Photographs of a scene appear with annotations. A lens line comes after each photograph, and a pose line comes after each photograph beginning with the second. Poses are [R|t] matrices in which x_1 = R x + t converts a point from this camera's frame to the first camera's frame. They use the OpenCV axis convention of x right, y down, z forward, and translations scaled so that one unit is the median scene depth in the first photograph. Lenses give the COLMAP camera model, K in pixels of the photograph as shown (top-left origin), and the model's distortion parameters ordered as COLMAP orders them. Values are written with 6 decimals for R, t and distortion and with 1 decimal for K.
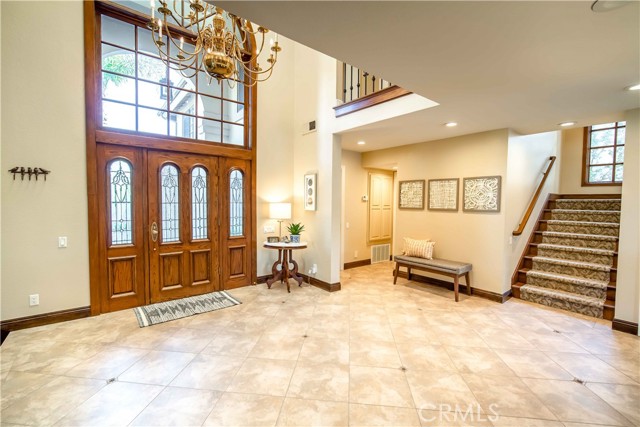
lens RADIAL K [[286.2, 0, 320.0], [0, 286.2, 213.5], [0, 0, 1]] dist [-0.015655, 0.001012]
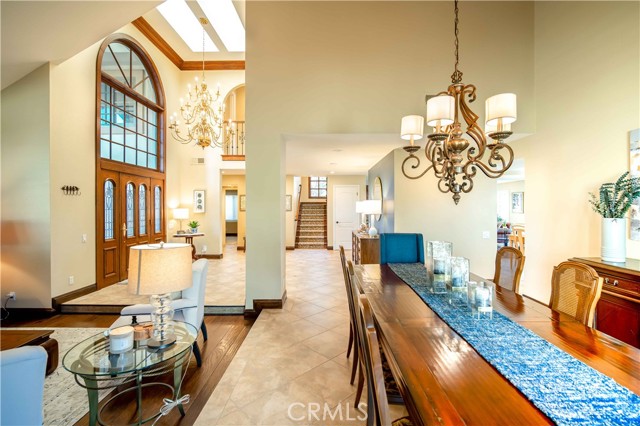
lens RADIAL K [[286.2, 0, 320.0], [0, 286.2, 213.0], [0, 0, 1]] dist [-0.015655, 0.001012]
pose [[0.638834, -0.028100, 0.768831, -0.909525], [0.038293, 0.999255, 0.004703, 0.010015], [-0.768391, 0.026437, 0.639435, -0.596756]]
